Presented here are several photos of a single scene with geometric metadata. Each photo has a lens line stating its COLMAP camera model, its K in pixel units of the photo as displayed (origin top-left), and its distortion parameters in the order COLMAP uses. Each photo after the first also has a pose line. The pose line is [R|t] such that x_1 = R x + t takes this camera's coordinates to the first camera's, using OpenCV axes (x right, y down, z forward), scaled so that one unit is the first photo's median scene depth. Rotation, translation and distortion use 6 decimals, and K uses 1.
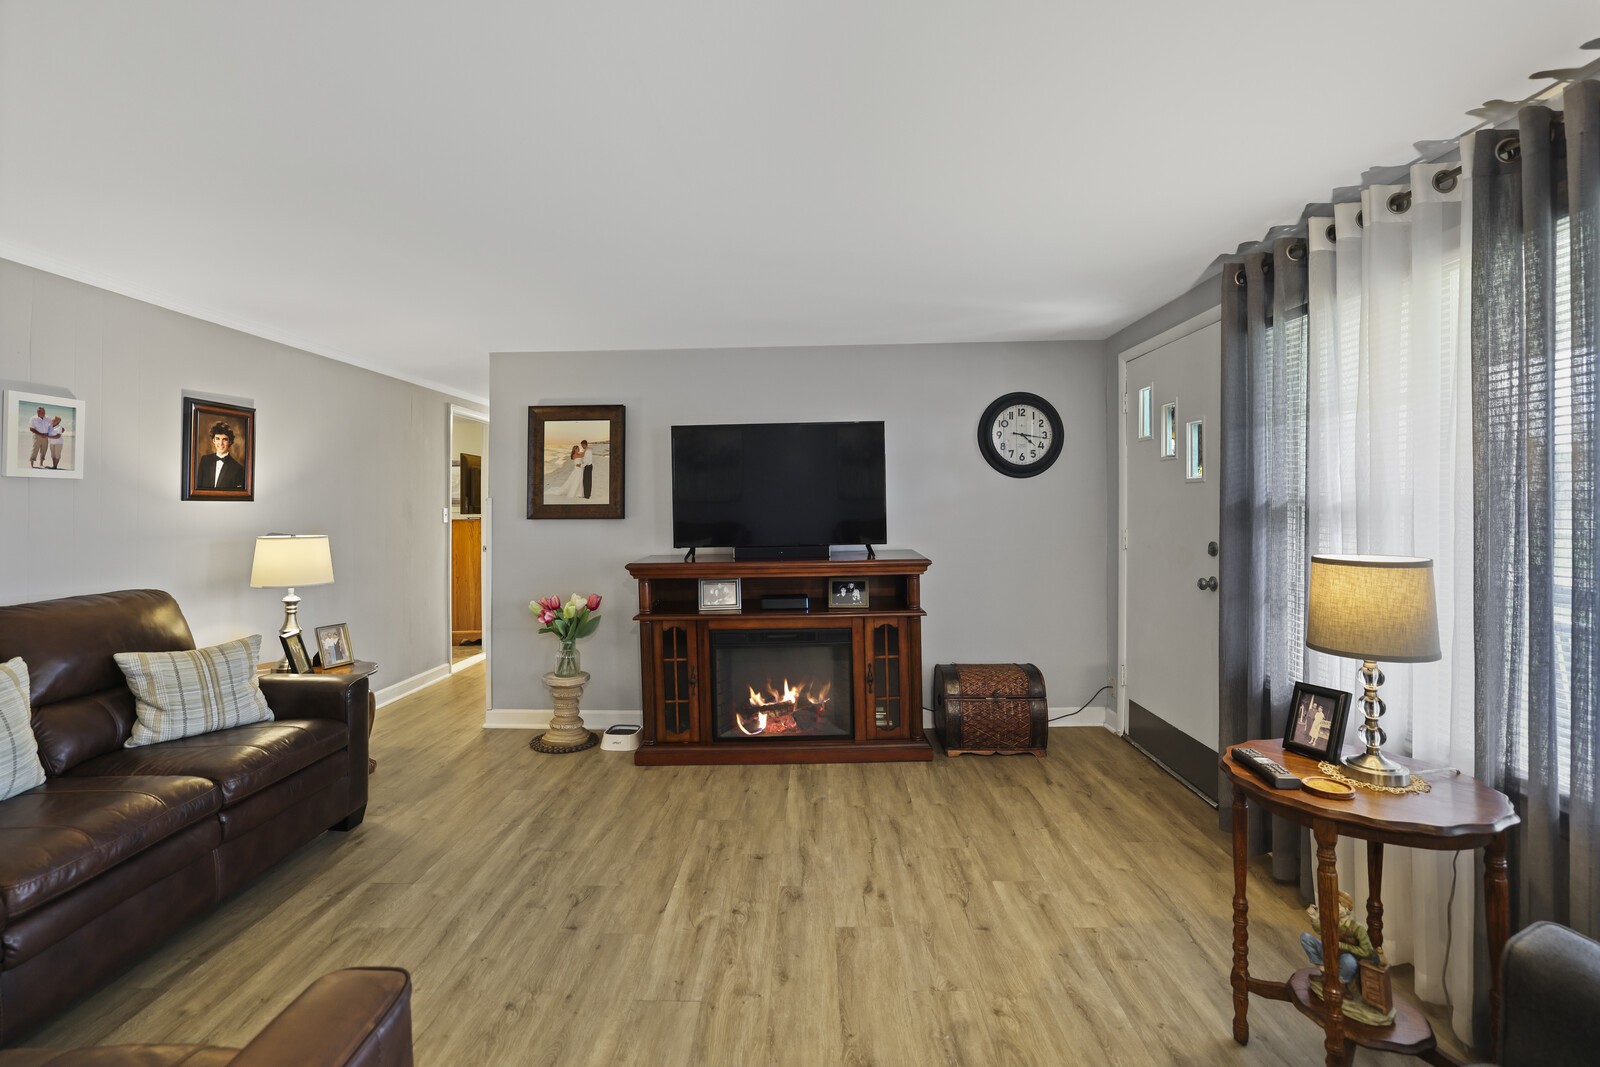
lens RADIAL K [[692.2, 0, 796.4], [0, 692.2, 505.2], [0, 0, 1]] dist [-0.048539, 0.017957]
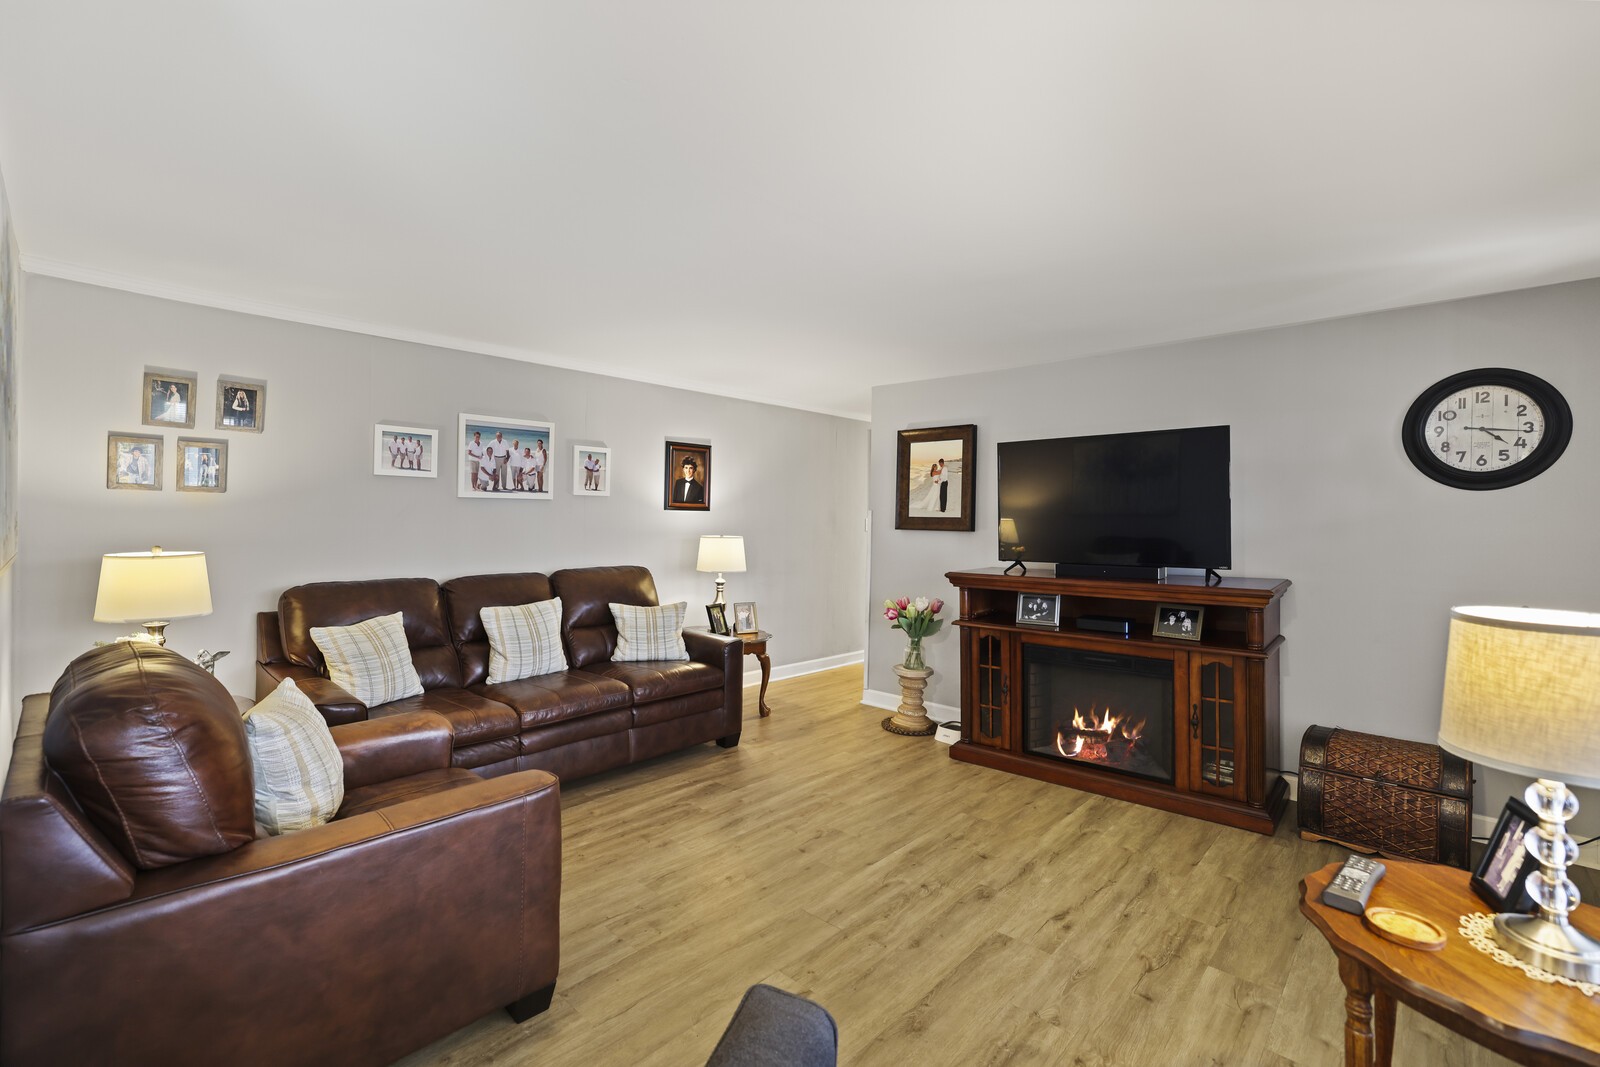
lens RADIAL K [[699.6, 0, 803.2], [0, 699.6, 536.0], [0, 0, 1]] dist [-0.048539, 0.018640]
pose [[0.754650, 0.033758, -0.655259, 0.319549], [-0.017748, 0.999360, 0.031046, -0.002406], [0.655888, -0.011800, 0.754766, 0.020468]]
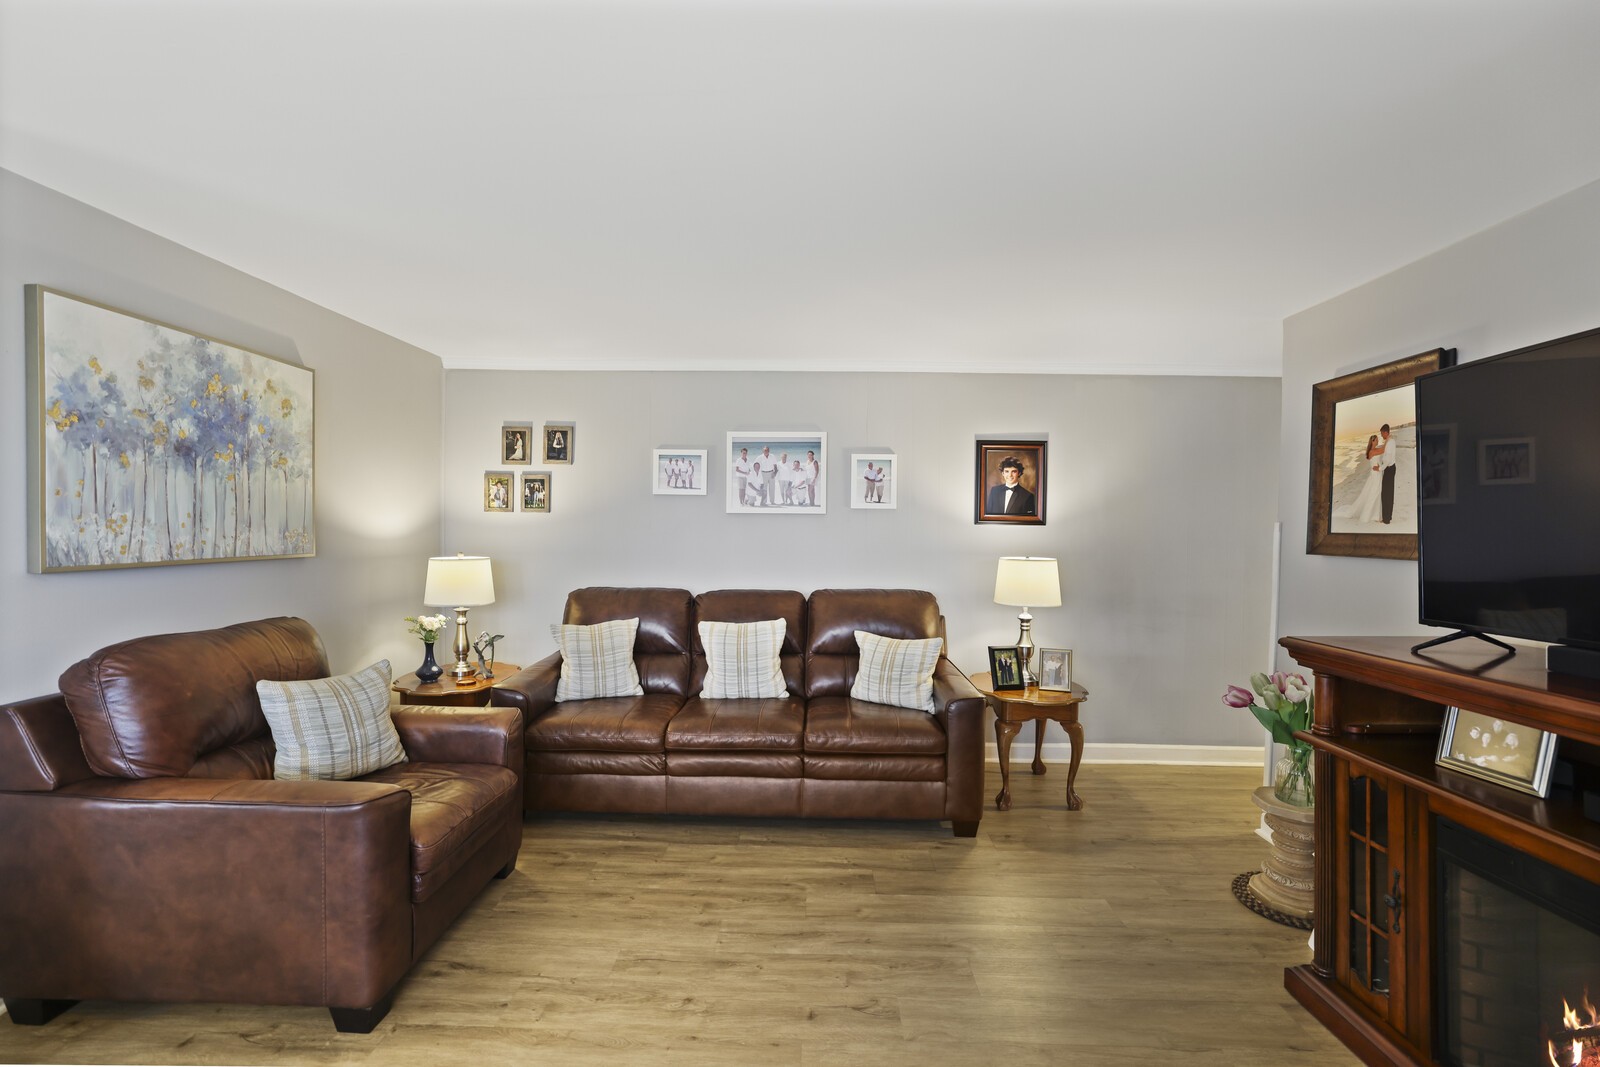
lens RADIAL K [[700.6, 0, 809.0], [0, 700.6, 550.8], [0, 0, 1]] dist [-0.047900, 0.018349]
pose [[0.006190, 0.039410, -0.999204, 0.338604], [-0.011382, 0.999161, 0.039337, -0.005010], [0.999916, 0.011130, 0.006633, 0.630443]]
